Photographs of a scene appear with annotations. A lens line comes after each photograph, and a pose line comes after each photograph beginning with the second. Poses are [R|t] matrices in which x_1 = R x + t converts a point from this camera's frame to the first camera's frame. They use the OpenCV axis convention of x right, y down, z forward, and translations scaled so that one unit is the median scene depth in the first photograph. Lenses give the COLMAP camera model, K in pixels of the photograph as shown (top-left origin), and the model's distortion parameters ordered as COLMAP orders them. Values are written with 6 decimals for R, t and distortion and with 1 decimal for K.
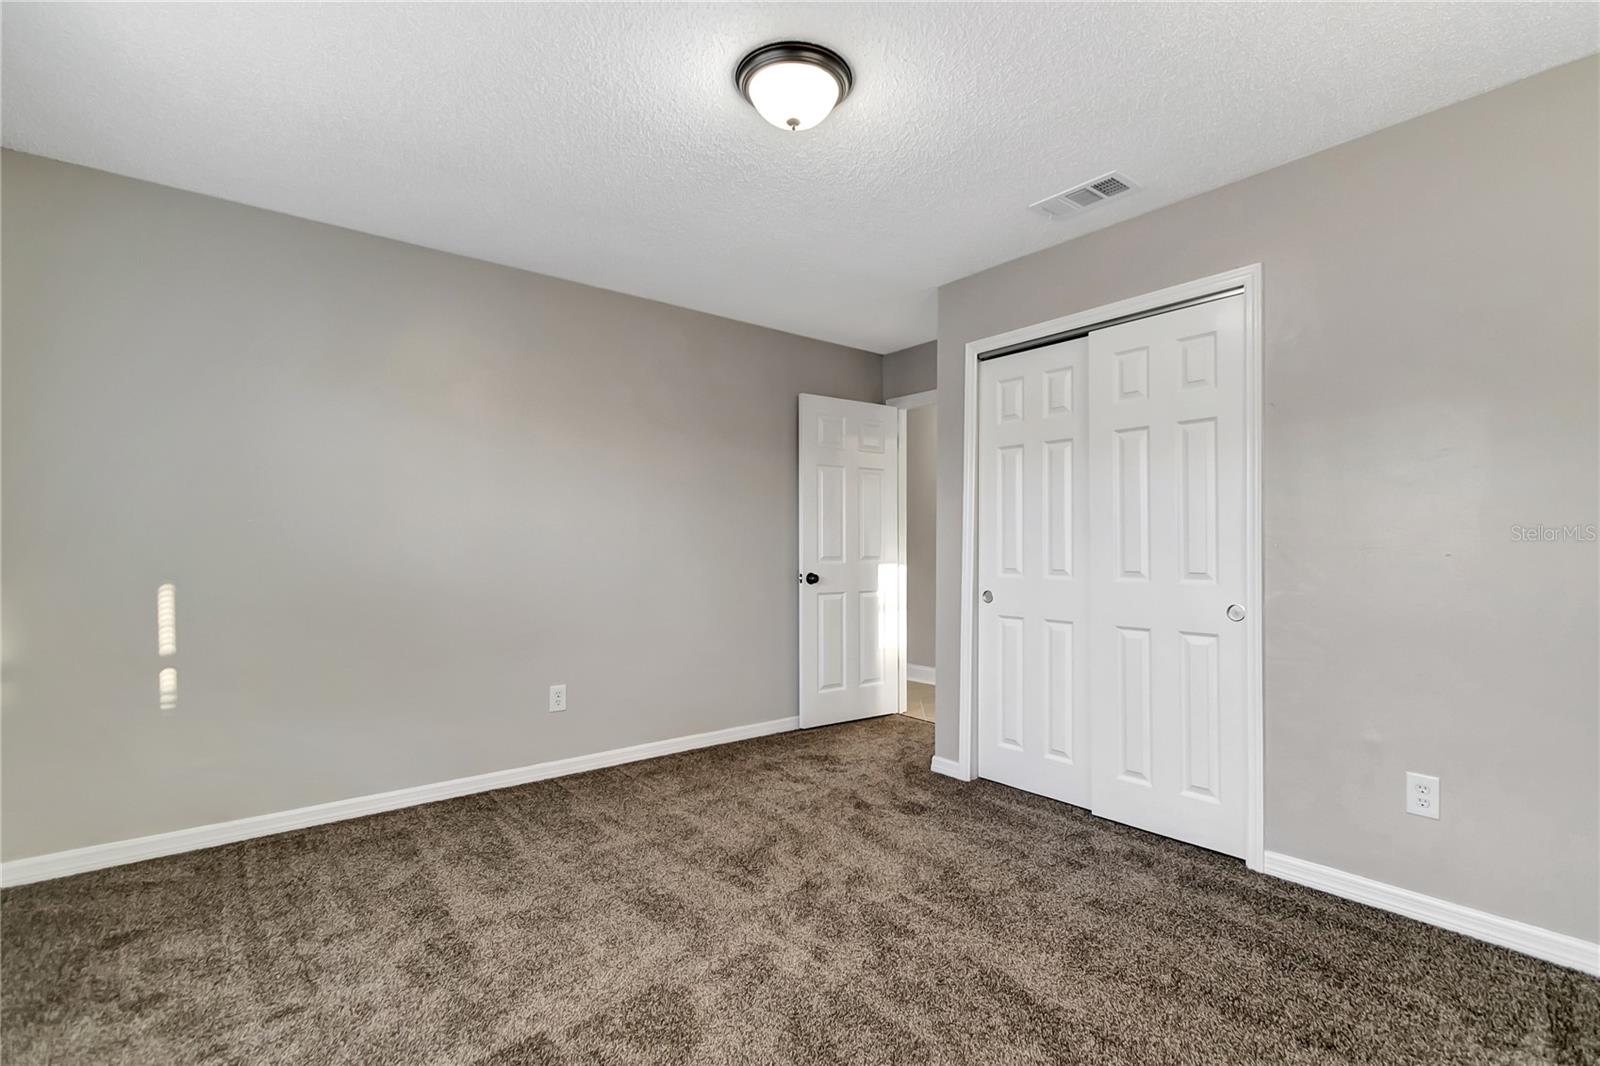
lens RADIAL K [[724.2, 0, 808.2], [0, 724.2, 538.8], [0, 0, 1]] dist [0.002060, -0.000310]
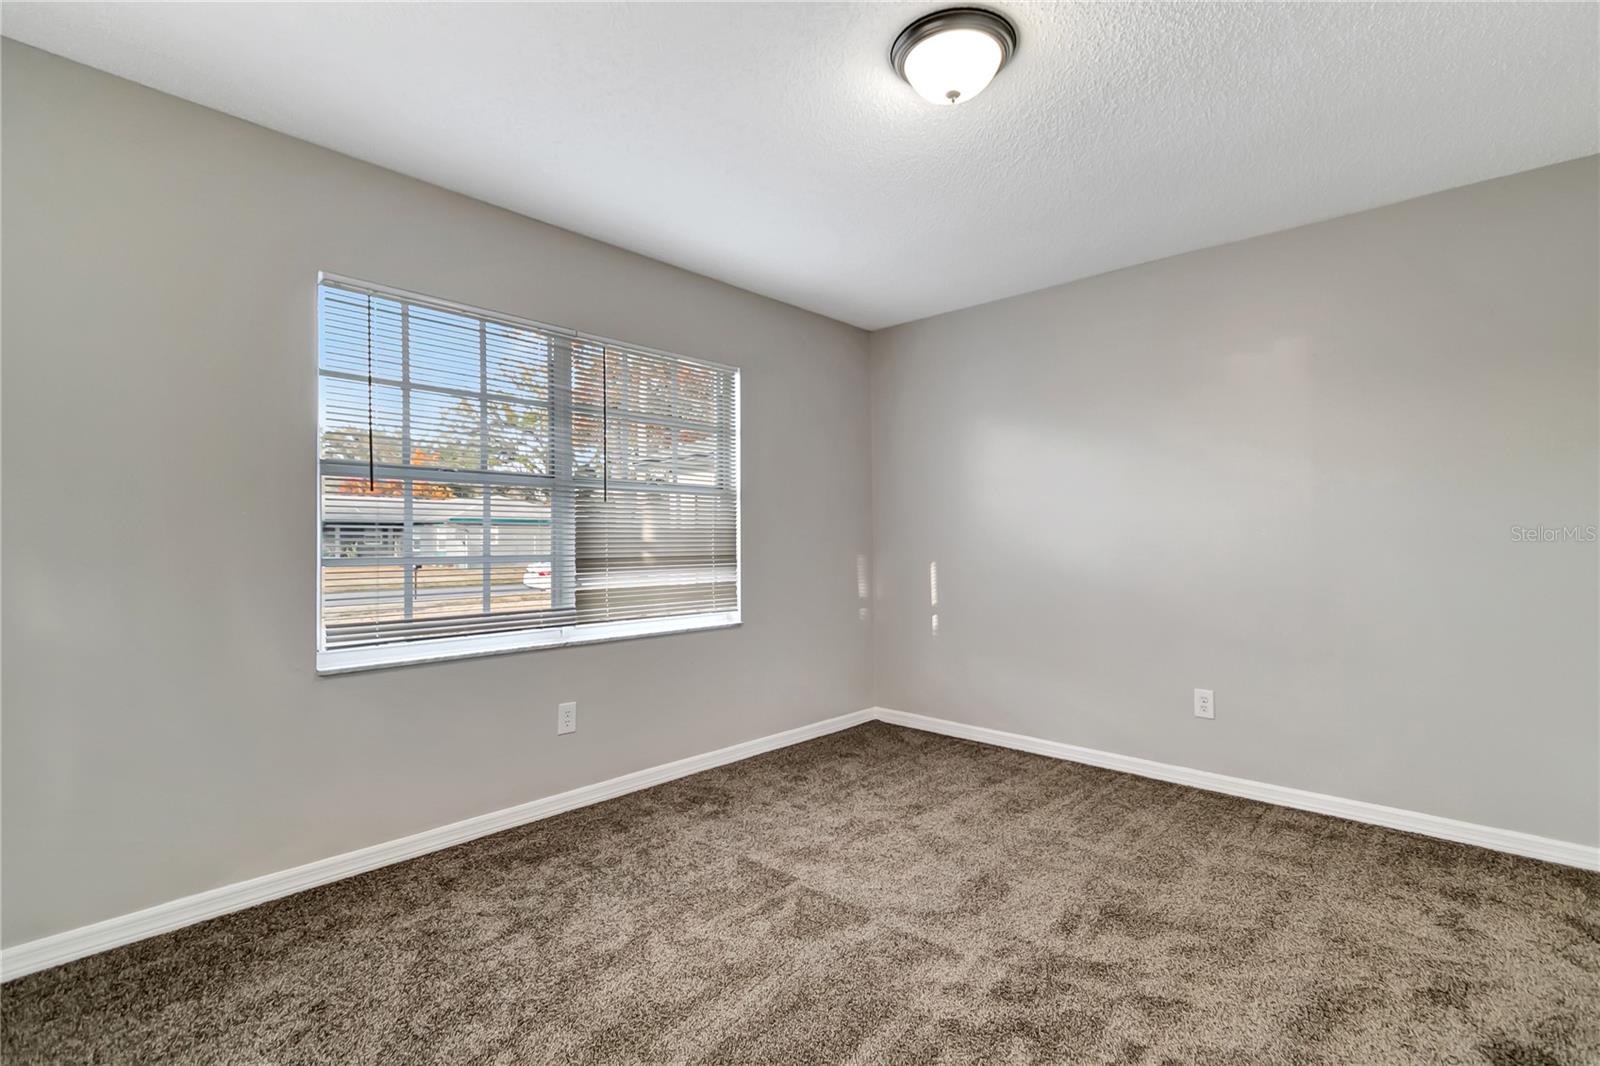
lens RADIAL K [[759.3, 0, 851.2], [0, 759.3, 539.1], [0, 0, 1]] dist [-0.011953, -0.000367]
pose [[0.154758, 0.005192, -0.987939, 0.712849], [0.010217, 0.999924, 0.006855, 0.001944], [0.987900, -0.011154, 0.154693, 0.560385]]
